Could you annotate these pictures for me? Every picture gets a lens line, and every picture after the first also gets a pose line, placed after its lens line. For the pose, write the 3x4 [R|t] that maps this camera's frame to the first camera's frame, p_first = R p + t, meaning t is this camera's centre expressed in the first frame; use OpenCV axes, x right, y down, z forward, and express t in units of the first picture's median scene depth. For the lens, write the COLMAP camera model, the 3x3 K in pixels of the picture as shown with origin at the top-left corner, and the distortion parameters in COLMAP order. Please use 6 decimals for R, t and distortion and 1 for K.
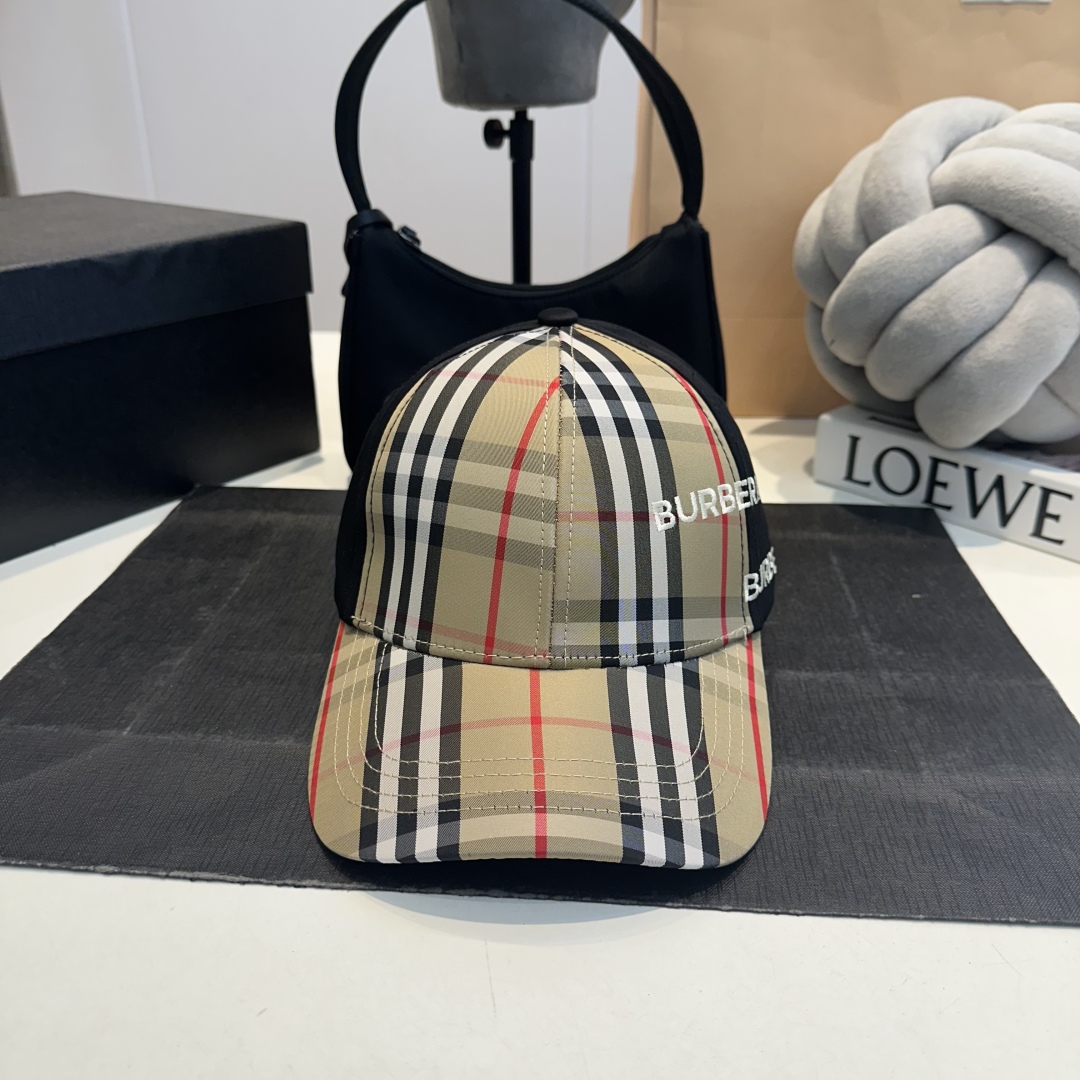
lens RADIAL K [[1055.7, 0, 533.7], [0, 1055.7, 564.5], [0, 0, 1]] dist [-0.036116, 0.000000]
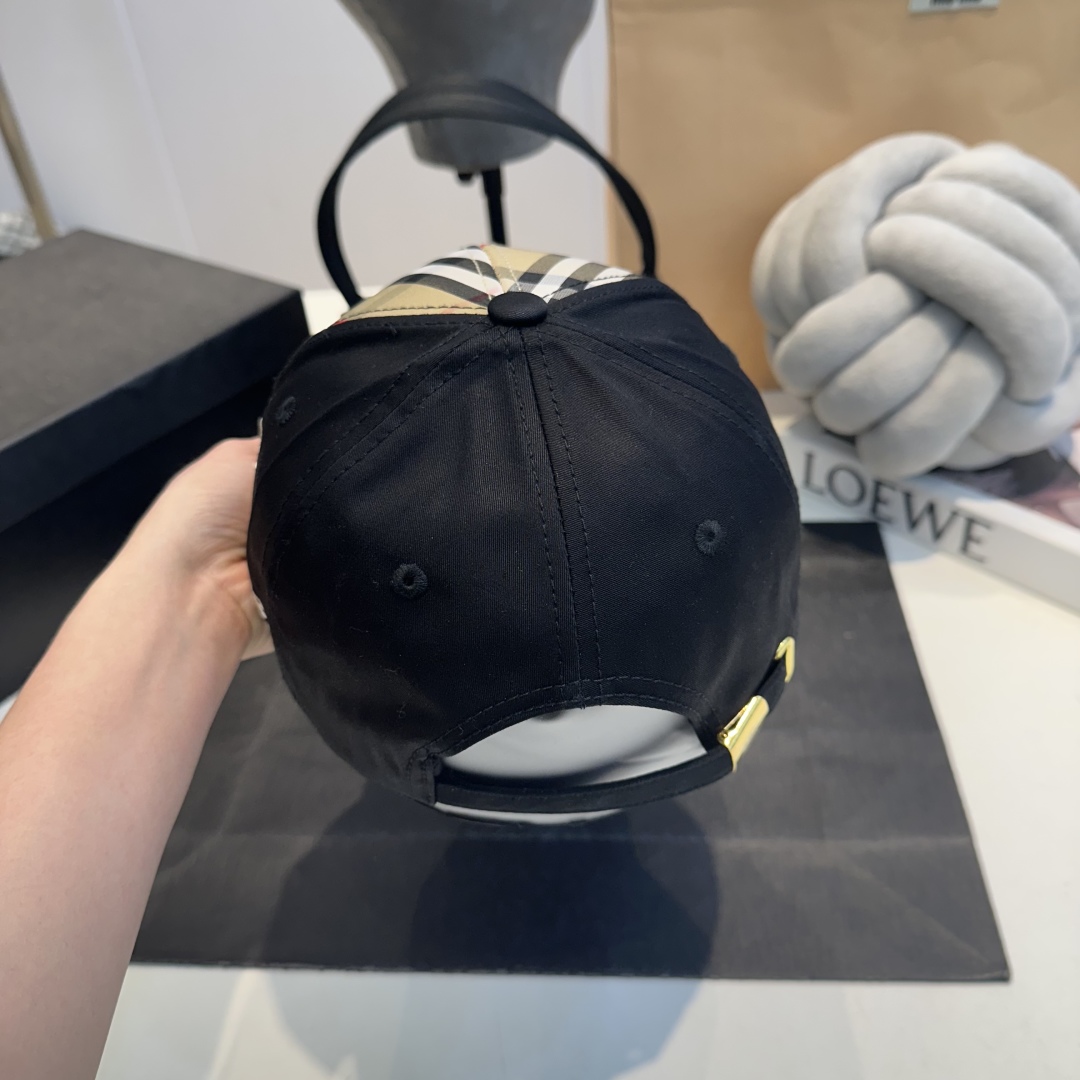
lens RADIAL K [[1055.7, 0, 543.5], [0, 1055.7, 563.0], [0, 0, 1]] dist [-0.036116, 0.000000]
pose [[0.996283, -0.070216, -0.049907, 0.080200], [0.079991, 0.969082, 0.233415, -0.334448], [0.031974, -0.236539, 0.971096, -0.144689]]
